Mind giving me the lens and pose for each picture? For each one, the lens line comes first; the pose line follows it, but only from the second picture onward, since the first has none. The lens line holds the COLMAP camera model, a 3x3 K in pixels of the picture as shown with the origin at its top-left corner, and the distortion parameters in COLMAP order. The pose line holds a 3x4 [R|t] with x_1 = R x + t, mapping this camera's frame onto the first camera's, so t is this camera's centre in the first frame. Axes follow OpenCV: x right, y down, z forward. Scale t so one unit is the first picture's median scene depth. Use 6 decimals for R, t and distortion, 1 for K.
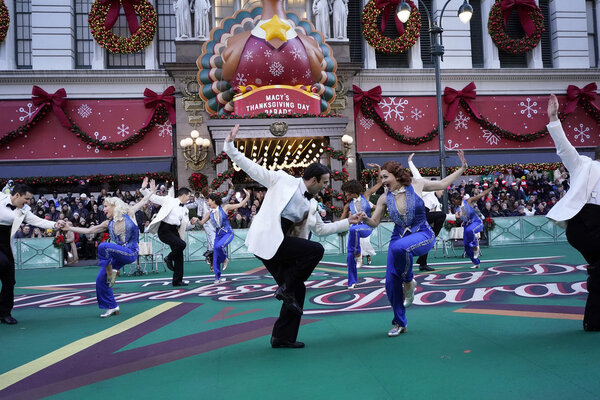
lens RADIAL K [[472.8, 0, 296.7], [0, 472.8, 203.1], [0, 0, 1]] dist [-0.003829, -0.006927]
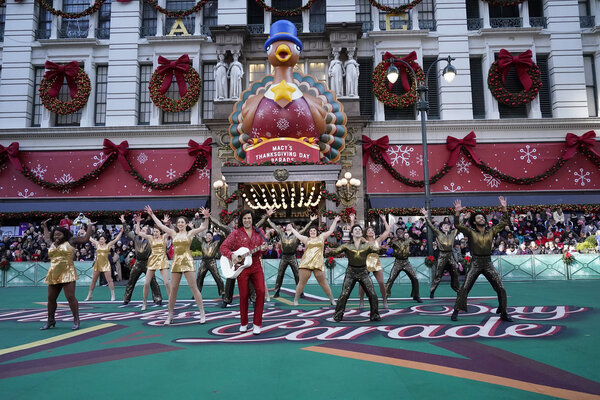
lens RADIAL K [[411.1, 0, 295.2], [0, 411.1, 200.8], [0, 0, 1]] dist [-0.022990, 0.005718]
pose [[0.989493, 0.012333, -0.144054, 0.110376], [-0.023525, 0.996811, -0.076248, -0.011225], [0.142654, 0.078836, 0.986628, 0.002160]]
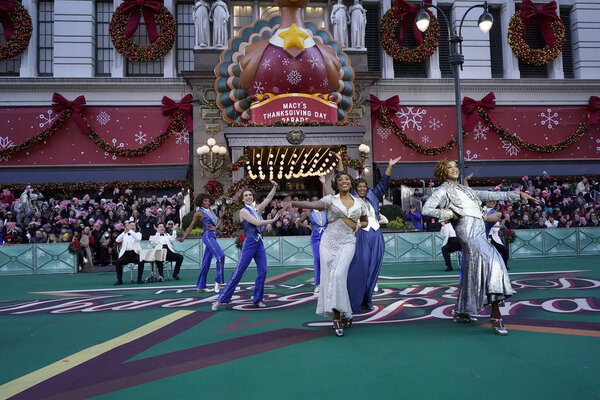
lens RADIAL K [[472.8, 0, 298.4], [0, 472.8, 200.6], [0, 0, 1]] dist [-0.003829, -0.006927]
pose [[0.999514, 0.012829, -0.028408, -0.001666], [-0.013565, 0.999573, -0.025869, 0.001545], [0.028064, 0.026242, 0.999262, 0.008324]]
